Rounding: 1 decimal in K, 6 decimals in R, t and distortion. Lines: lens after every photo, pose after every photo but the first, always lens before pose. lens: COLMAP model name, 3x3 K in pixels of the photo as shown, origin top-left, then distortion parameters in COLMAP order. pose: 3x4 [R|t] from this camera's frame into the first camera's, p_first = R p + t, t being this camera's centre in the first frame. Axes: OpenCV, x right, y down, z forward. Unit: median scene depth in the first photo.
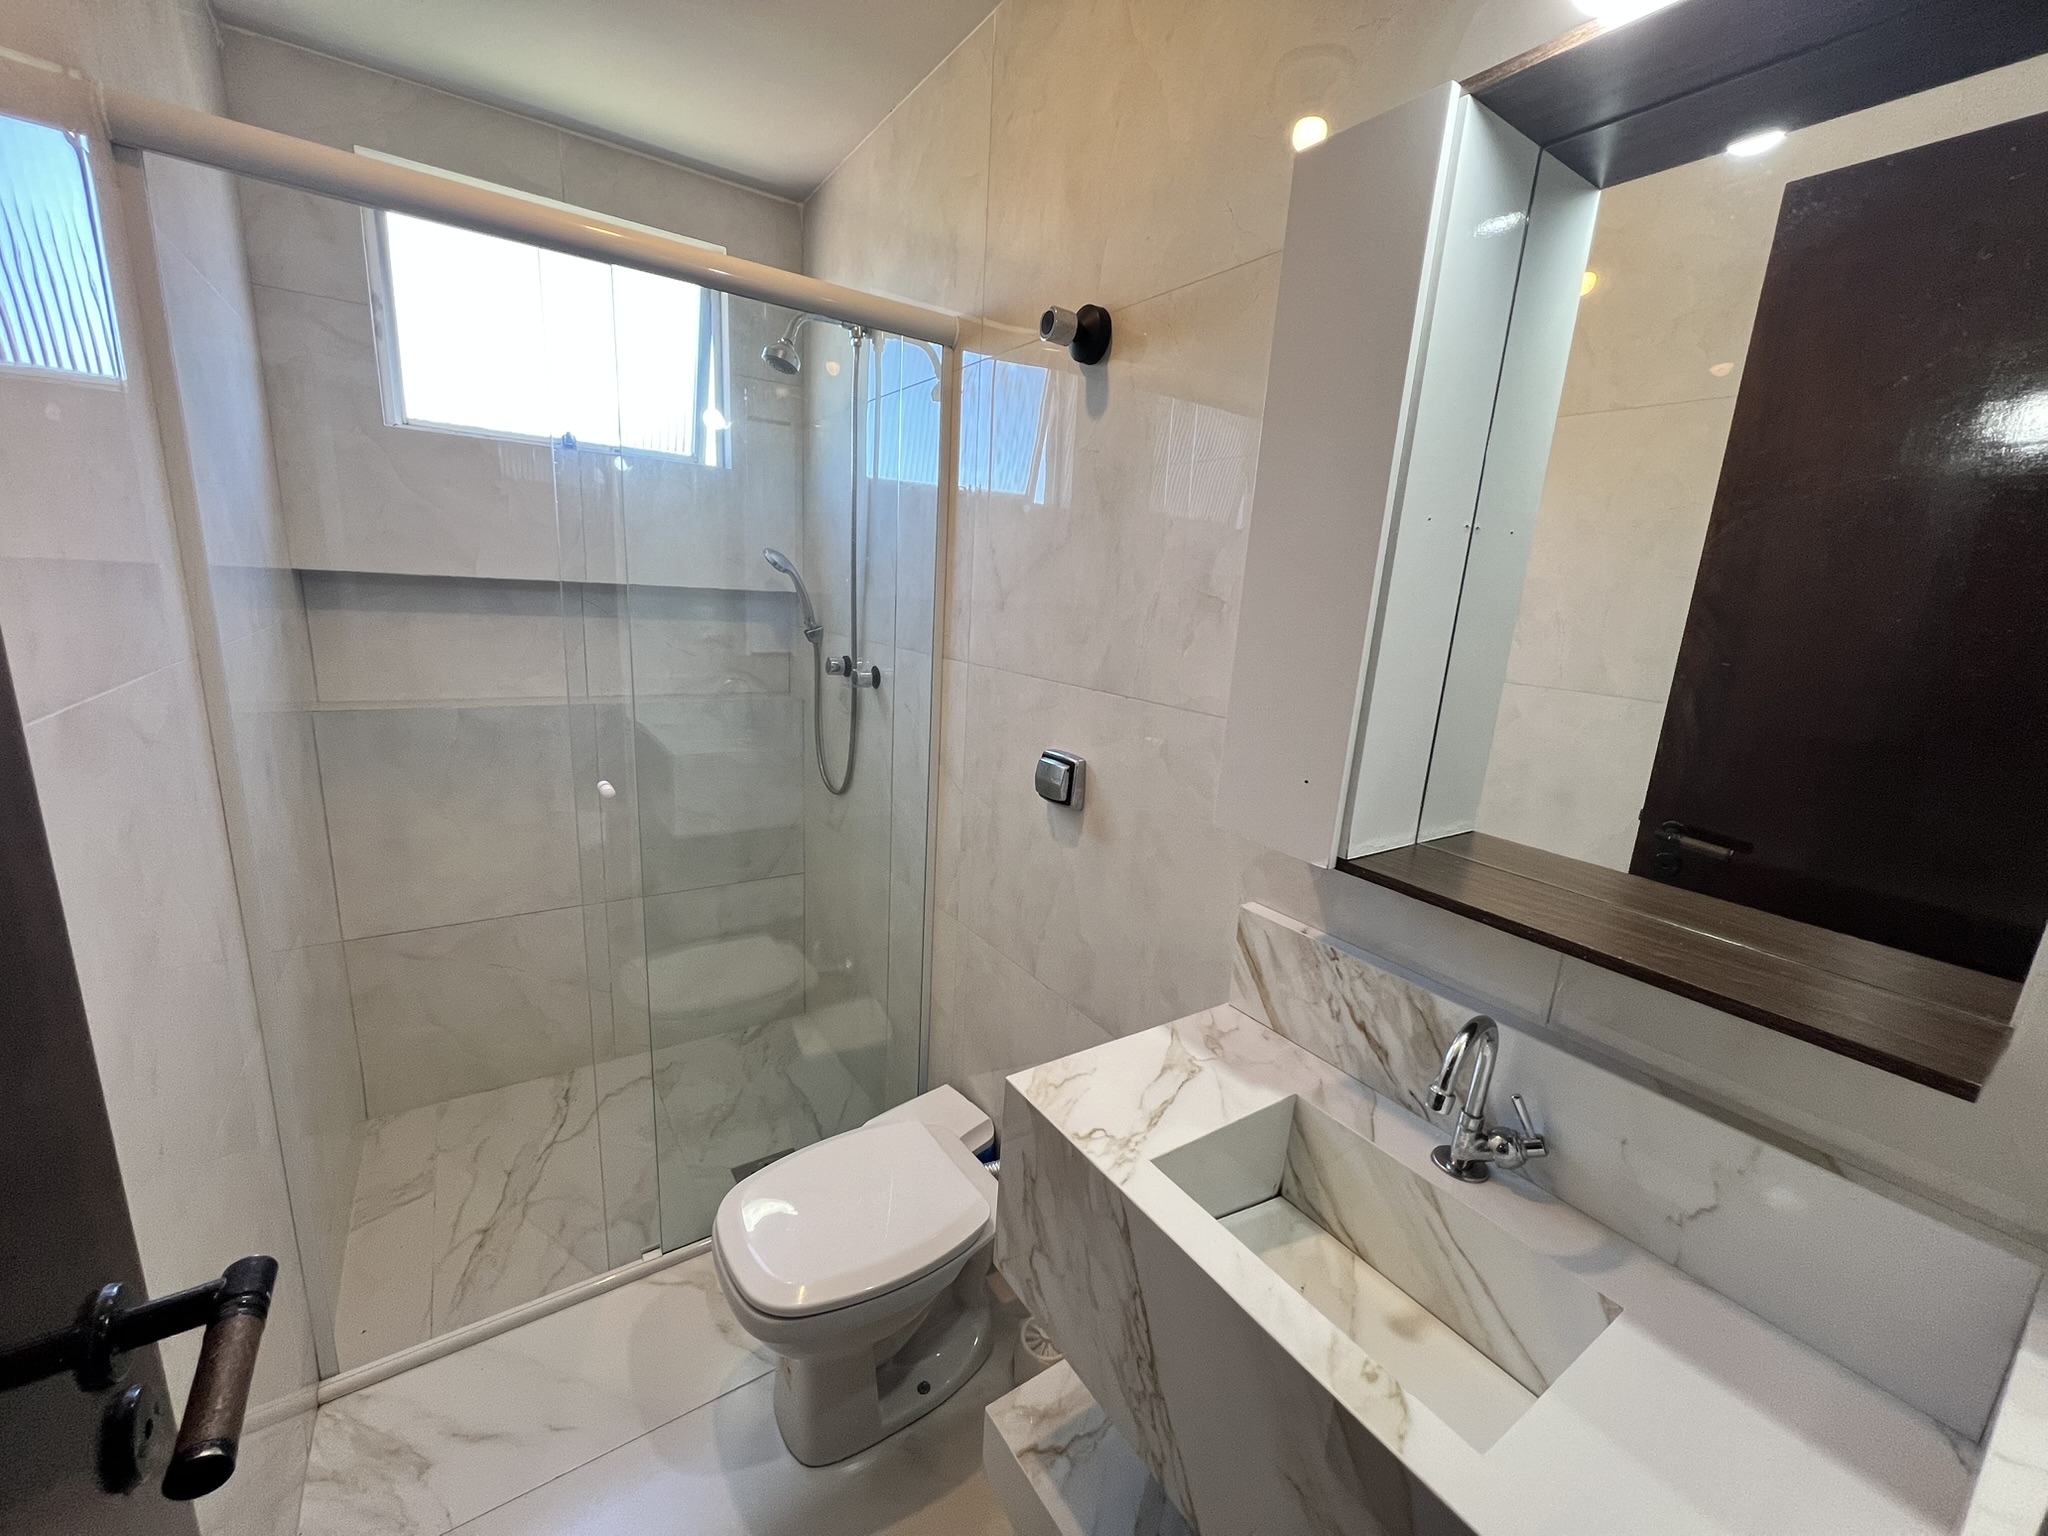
lens RADIAL K [[819.4, 0, 1027.6], [0, 819.4, 785.2], [0, 0, 1]] dist [-0.001898, -0.000165]
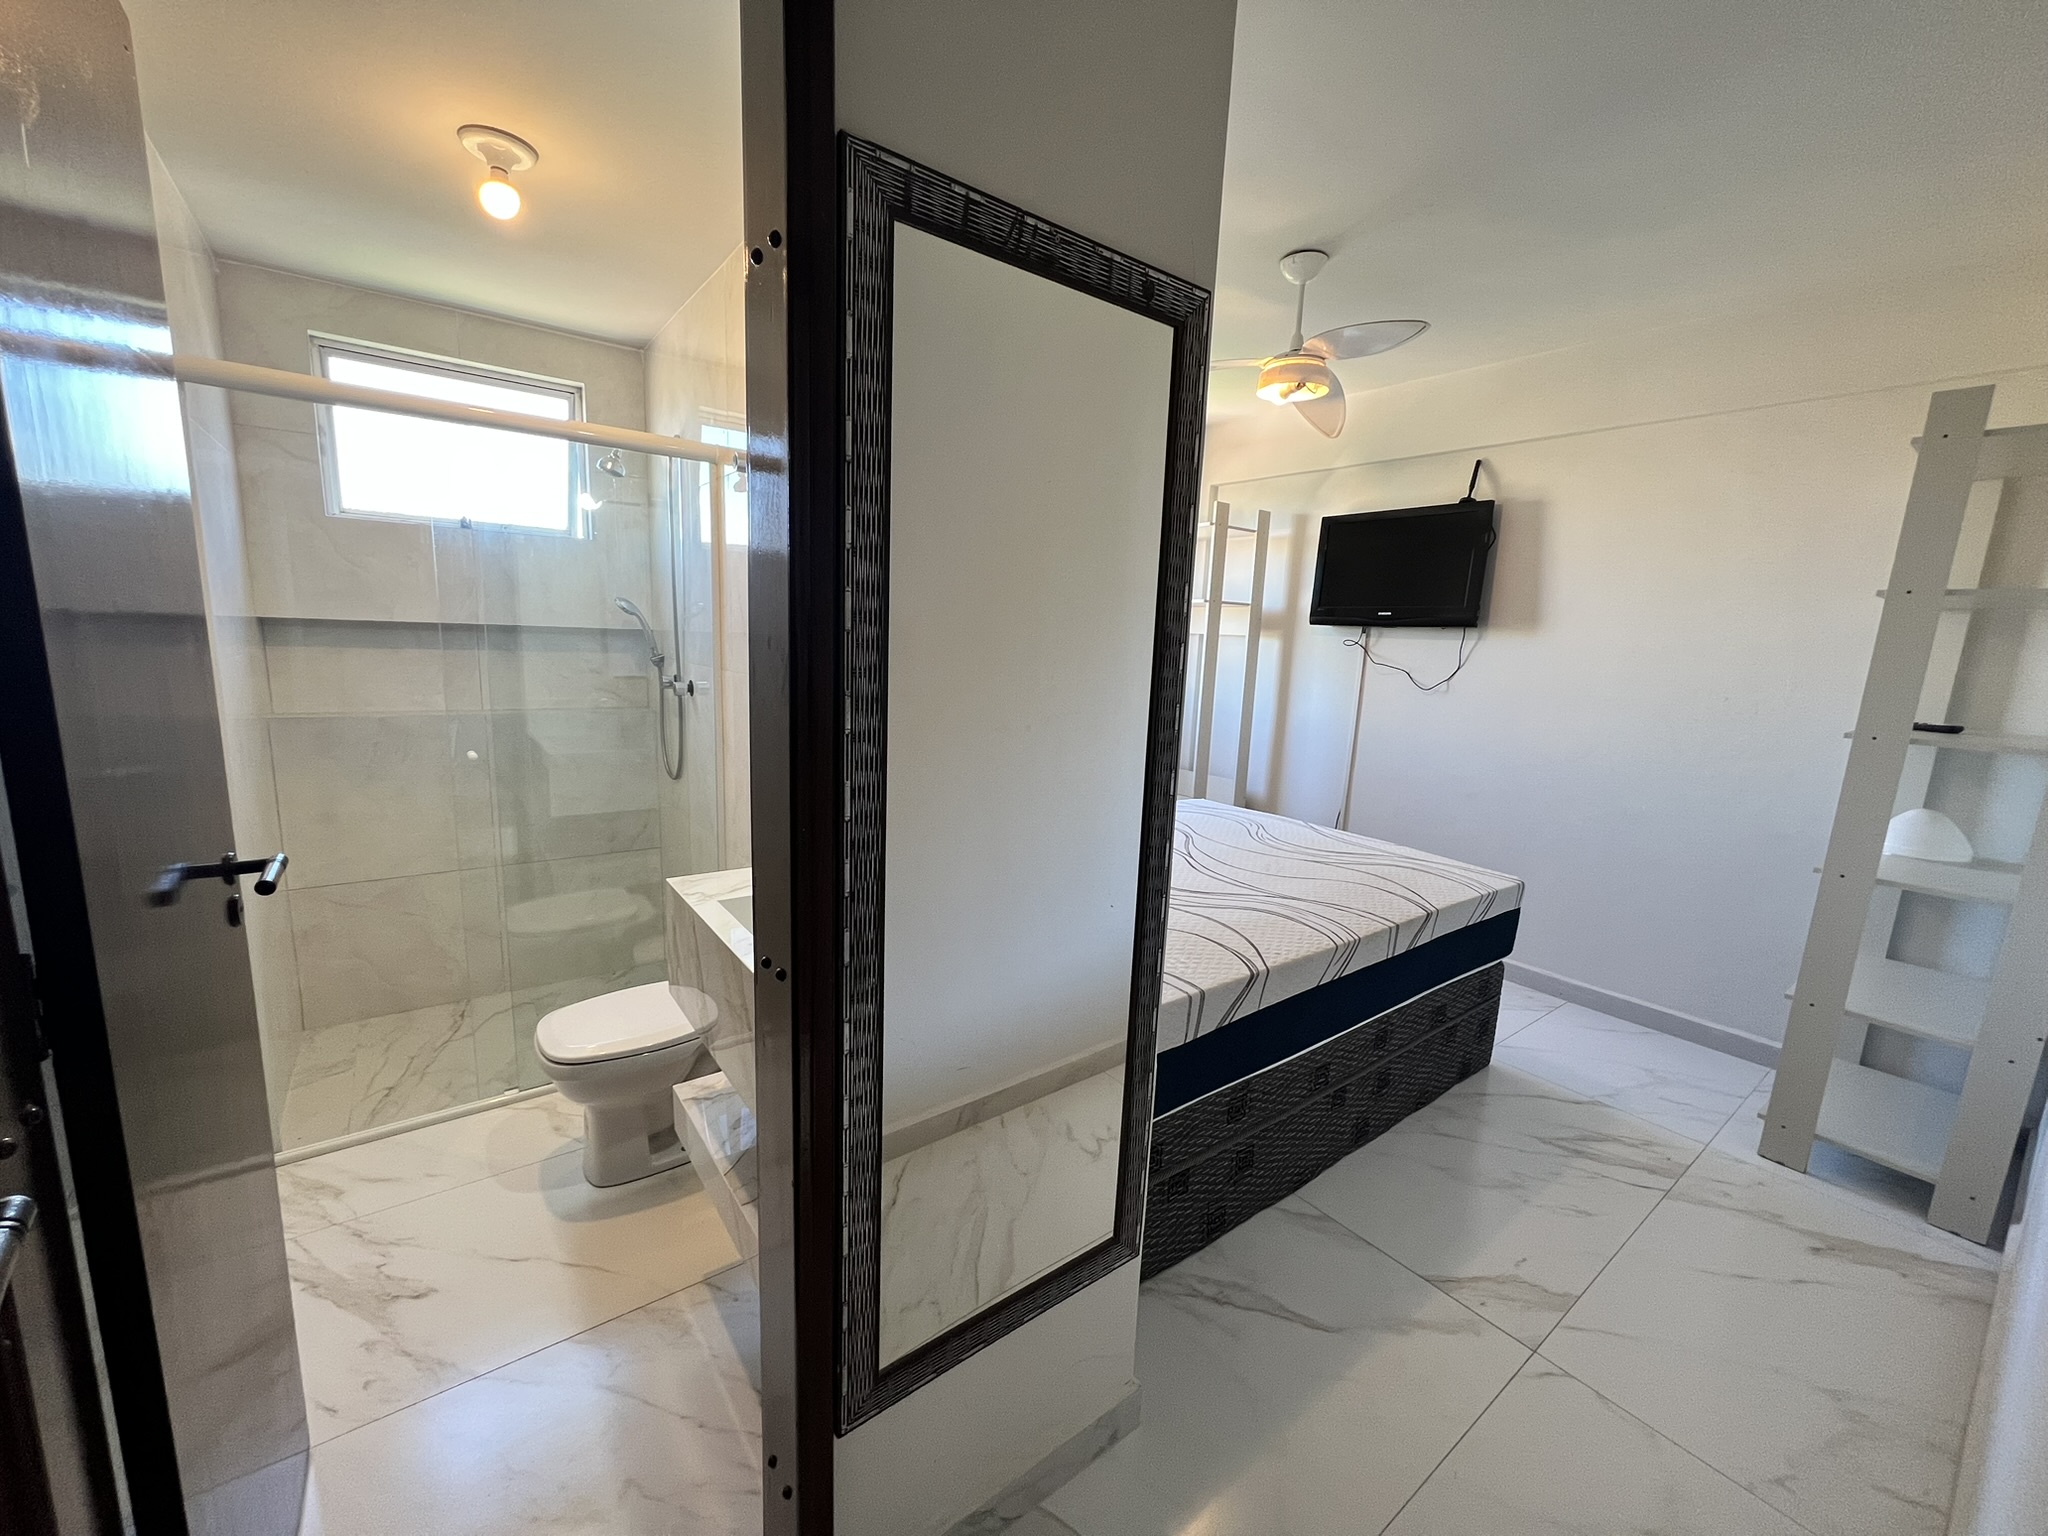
lens RADIAL K [[810.3, 0, 1025.1], [0, 810.3, 776.8], [0, 0, 1]] dist [-0.000041, -0.001232]
pose [[0.998423, -0.023192, 0.051116, 0.313001], [0.025824, 0.998342, -0.051448, 0.104809], [-0.049838, 0.052687, 0.997367, -0.399590]]
